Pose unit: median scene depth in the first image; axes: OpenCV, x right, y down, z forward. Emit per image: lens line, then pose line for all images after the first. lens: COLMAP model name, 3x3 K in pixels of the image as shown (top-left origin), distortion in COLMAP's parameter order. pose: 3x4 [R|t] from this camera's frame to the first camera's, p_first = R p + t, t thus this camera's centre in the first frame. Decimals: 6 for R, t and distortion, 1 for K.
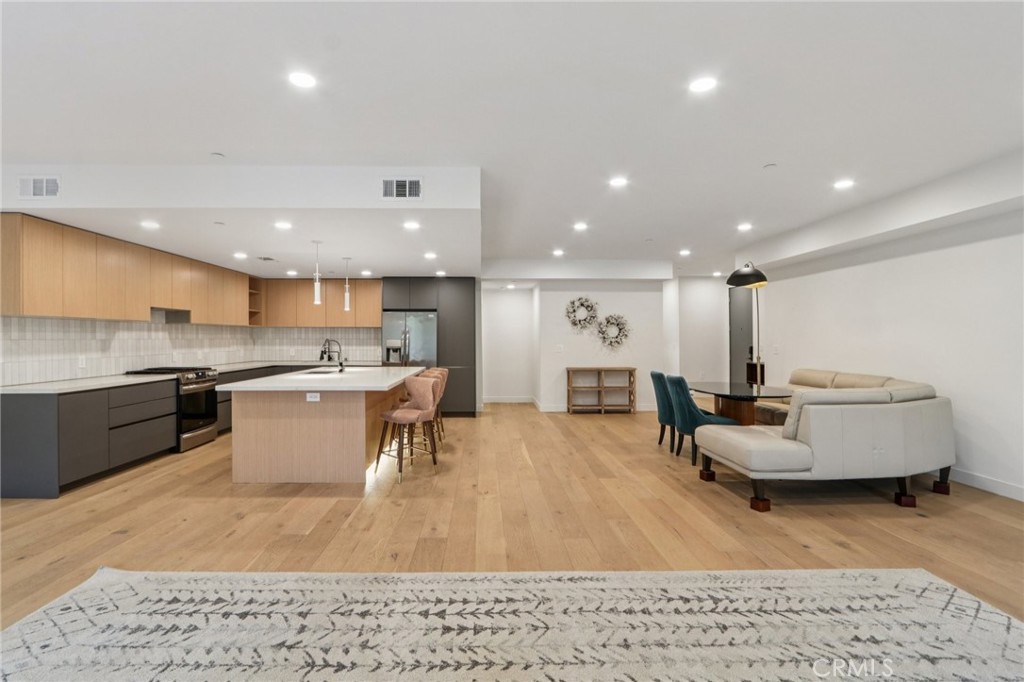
lens RADIAL K [[475.7, 0, 487.5], [0, 475.7, 343.6], [0, 0, 1]] dist [-0.013926, 0.000912]
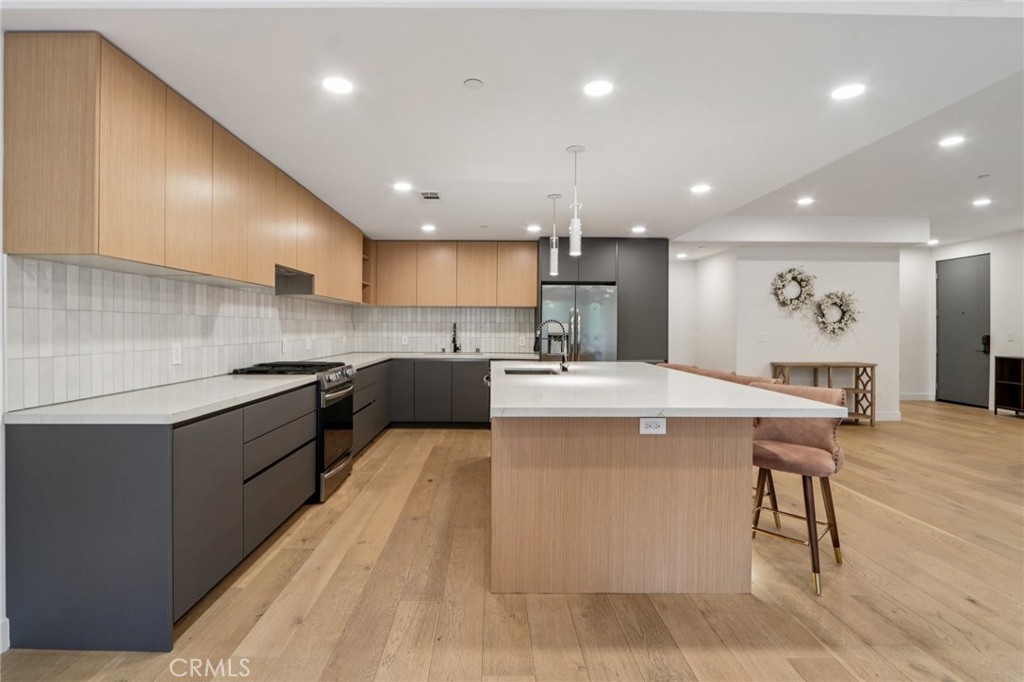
lens RADIAL K [[484.0, 0, 488.4], [0, 484.0, 333.0], [0, 0, 1]] dist [-0.013639, 0.001489]
pose [[0.999878, 0.004538, -0.014944, -0.386372], [-0.004560, 0.999989, -0.001410, 0.010272], [0.014938, 0.001478, 0.999887, 0.344691]]
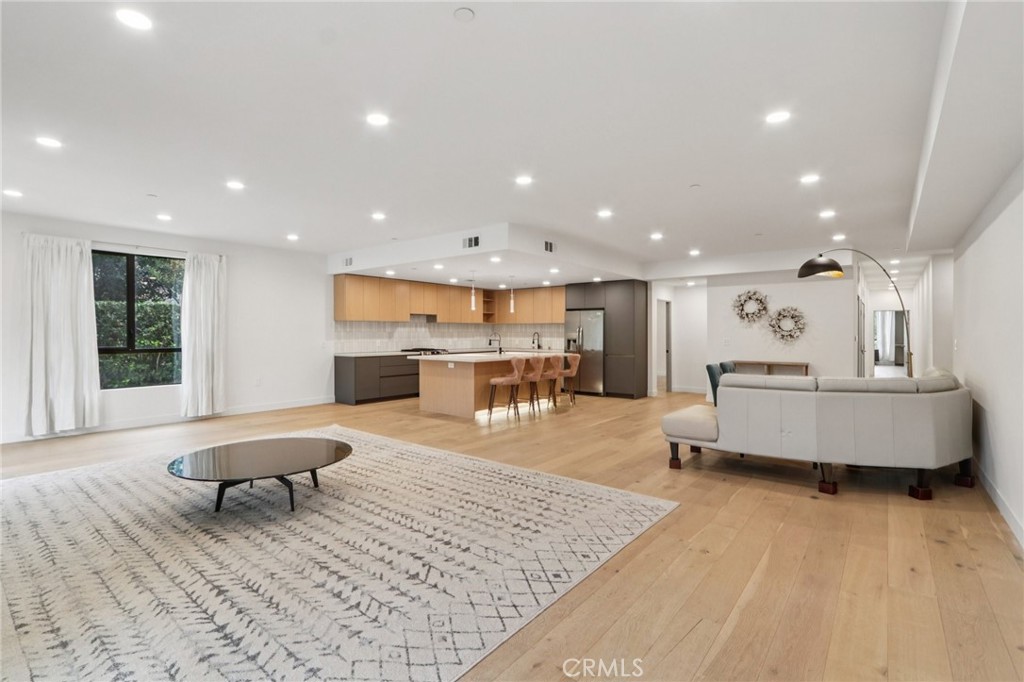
lens RADIAL K [[475.7, 0, 487.5], [0, 475.7, 343.6], [0, 0, 1]] dist [-0.013926, 0.000912]
pose [[0.760440, 0.015140, -0.649231, 0.613785], [-0.008878, 0.999877, 0.012919, 0.008210], [0.649347, -0.004060, 0.760481, -0.162258]]
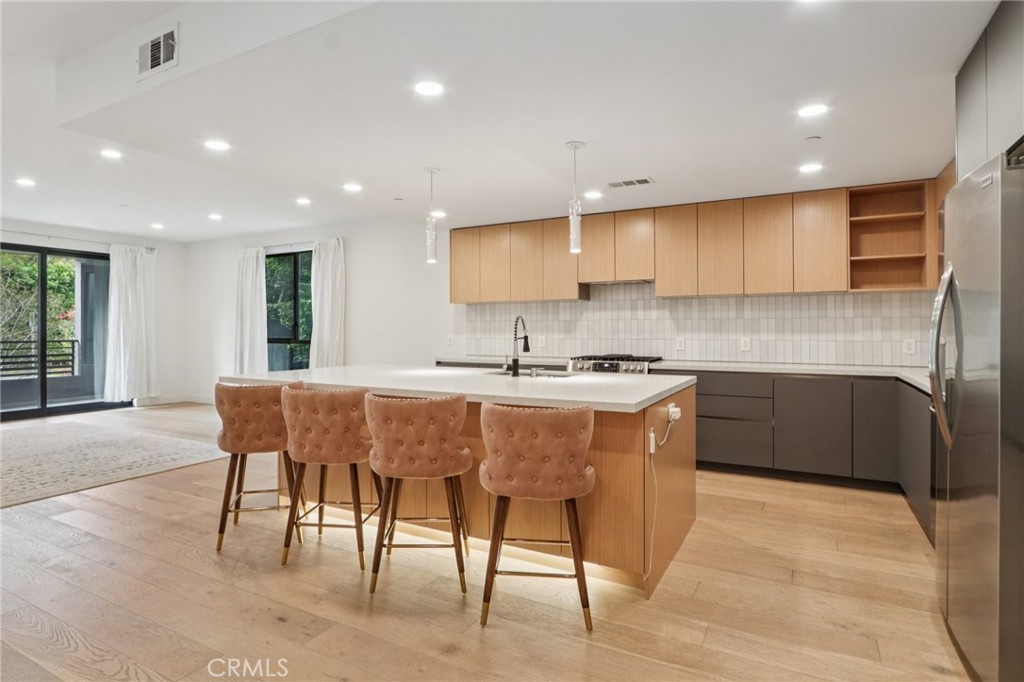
lens RADIAL K [[556.5, 0, 490.5], [0, 556.5, 328.0], [0, 0, 1]] dist [-0.006418, -0.001012]
pose [[-0.508344, -0.004624, -0.861142, 0.235761], [-0.010215, 0.999948, 0.000661, 0.006772], [0.861094, 0.009132, -0.508365, 1.251828]]
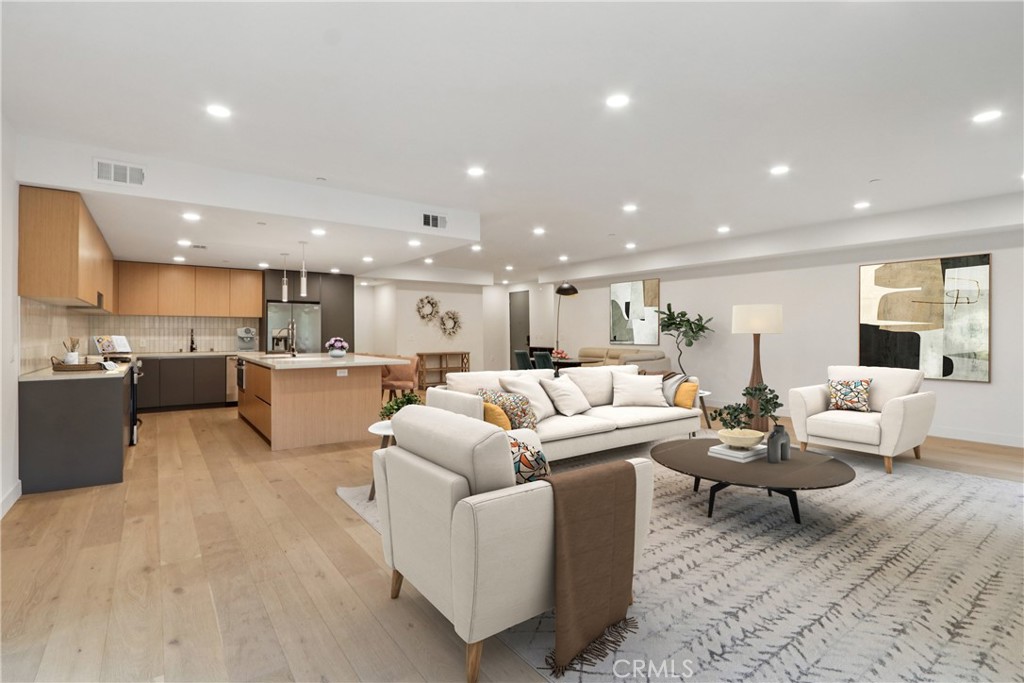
lens RADIAL K [[484.0, 0, 488.4], [0, 484.0, 333.5], [0, 0, 1]] dist [-0.013639, 0.001489]
pose [[0.828164, -0.000320, 0.560486, -0.546321], [0.005949, 0.999949, -0.008221, 0.016397], [-0.560455, 0.010143, 0.828123, -0.188035]]
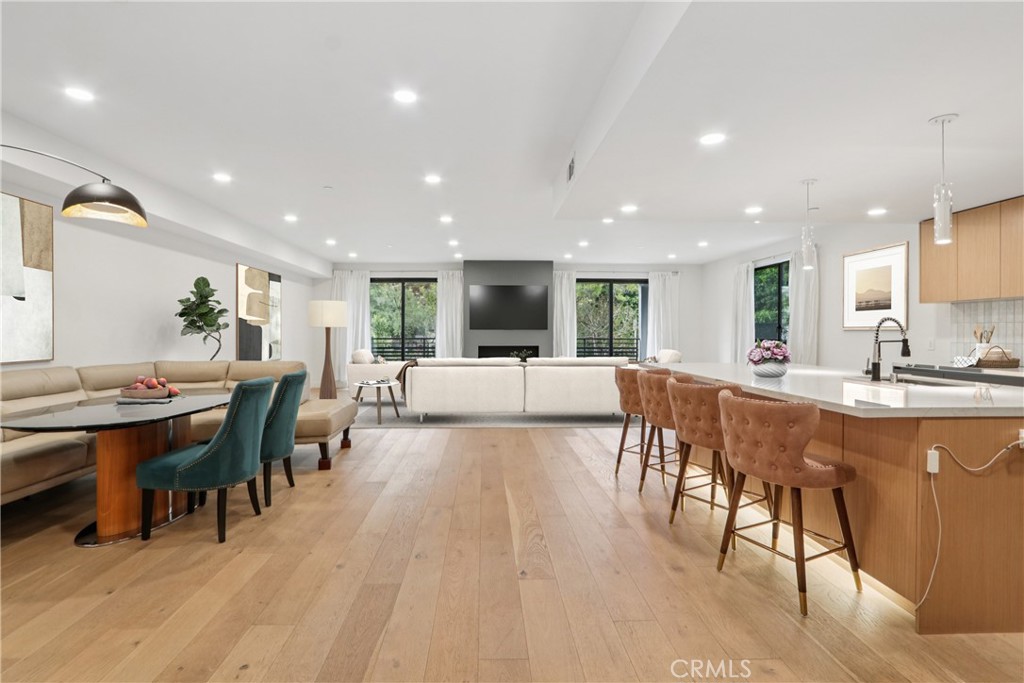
lens RADIAL K [[484.0, 0, 488.4], [0, 484.0, 333.5], [0, 0, 1]] dist [-0.013639, 0.001489]
pose [[-0.999971, -0.007214, 0.002231, 0.098966], [-0.007177, 0.999845, 0.016102, 0.004890], [-0.002347, 0.016085, -0.999868, 1.471547]]
